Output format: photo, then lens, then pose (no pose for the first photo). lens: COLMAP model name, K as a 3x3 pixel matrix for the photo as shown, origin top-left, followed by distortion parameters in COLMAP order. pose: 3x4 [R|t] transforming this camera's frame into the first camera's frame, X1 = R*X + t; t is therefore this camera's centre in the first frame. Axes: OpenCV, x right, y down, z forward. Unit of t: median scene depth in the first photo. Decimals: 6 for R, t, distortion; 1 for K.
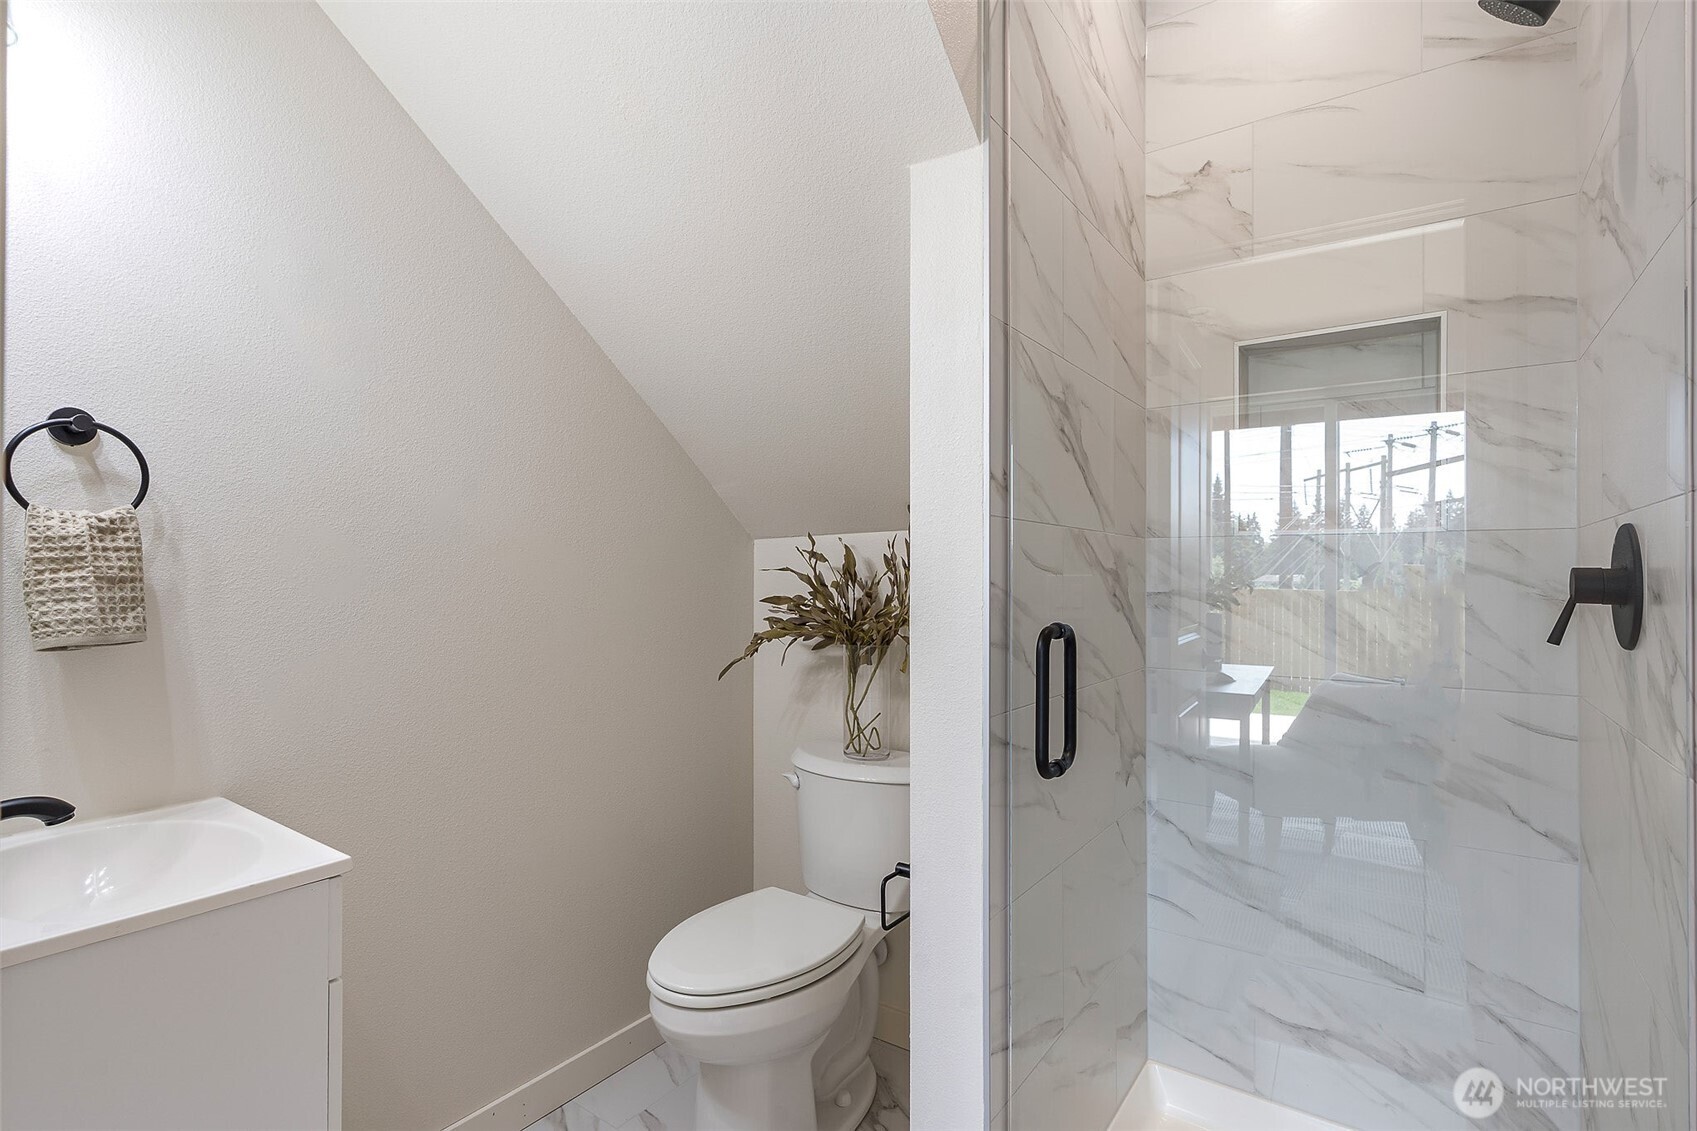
lens RADIAL K [[826.2, 0, 848.5], [0, 826.2, 565.5], [0, 0, 1]] dist [0.001802, 0.000159]
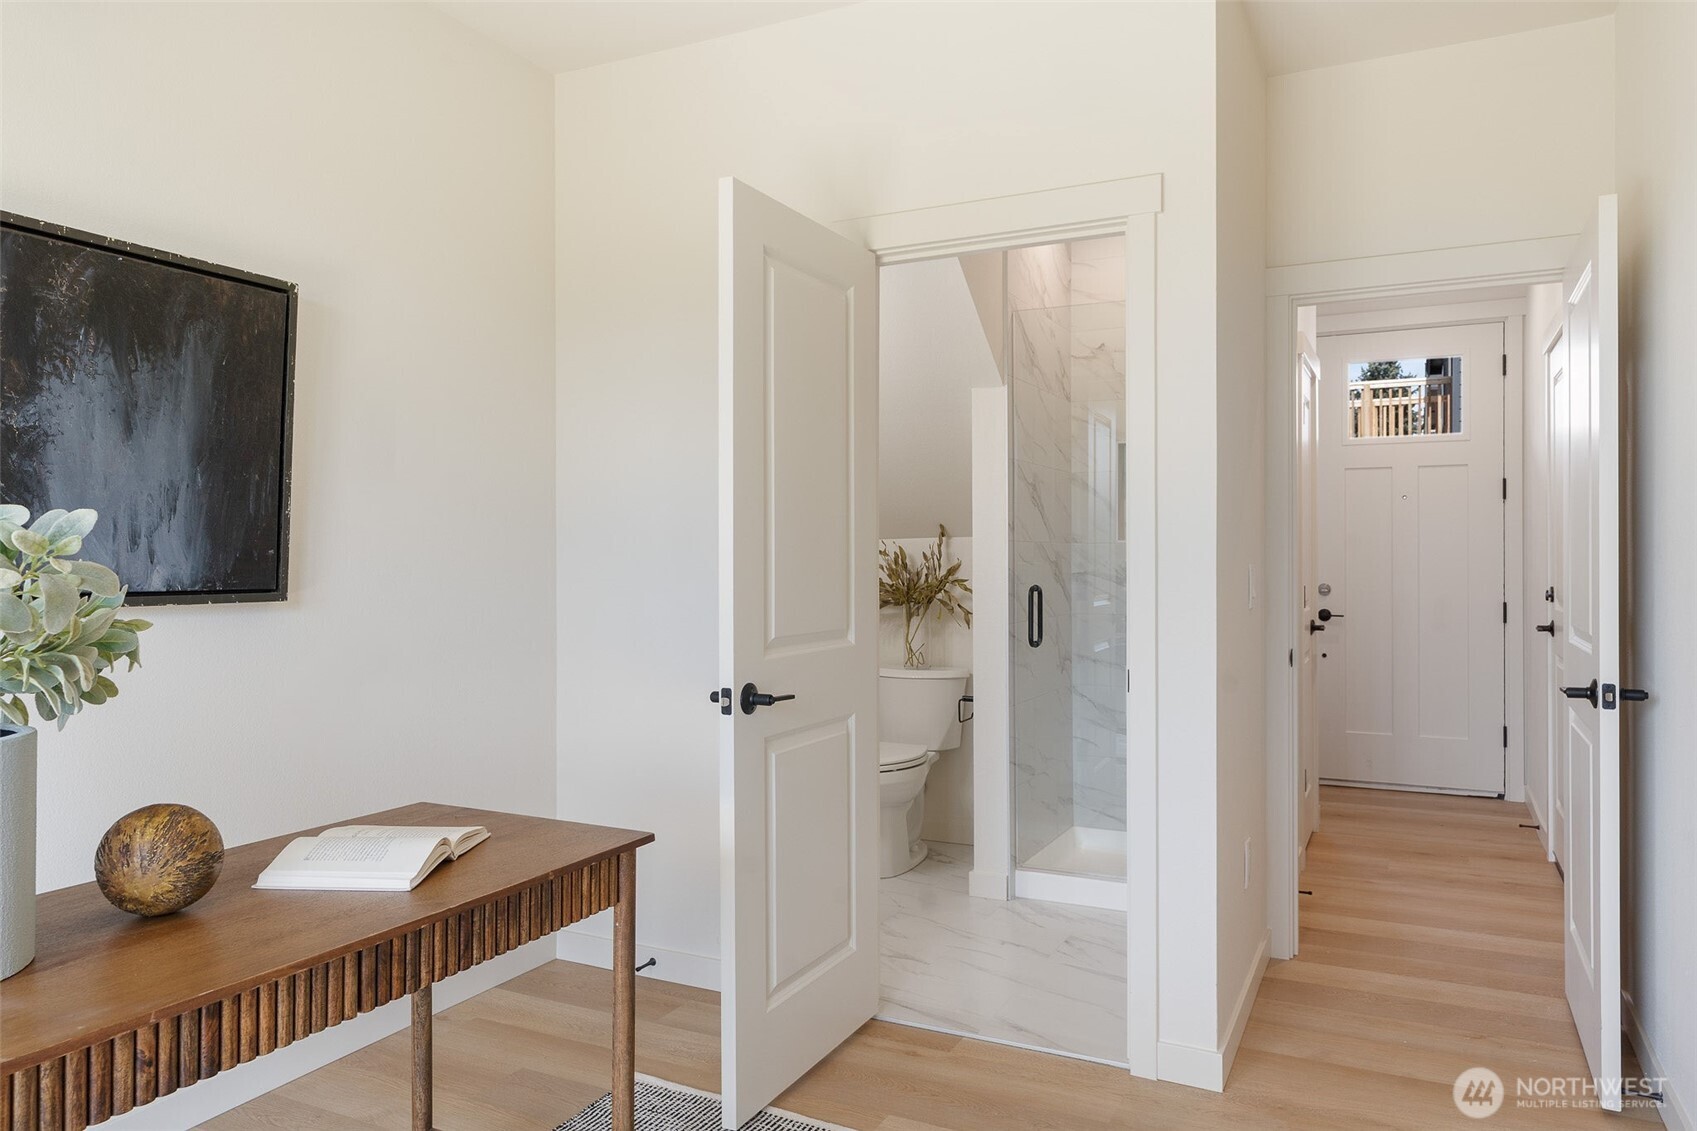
lens RADIAL K [[1129.8, 0, 848.5], [0, 1129.8, 565.5], [0, 0, 1]] dist [-0.004455, -0.000696]
pose [[0.989593, -0.008969, 0.143618, -0.580436], [0.006175, 0.999783, 0.019886, -0.043760], [-0.143765, -0.018792, 0.989433, -1.667611]]
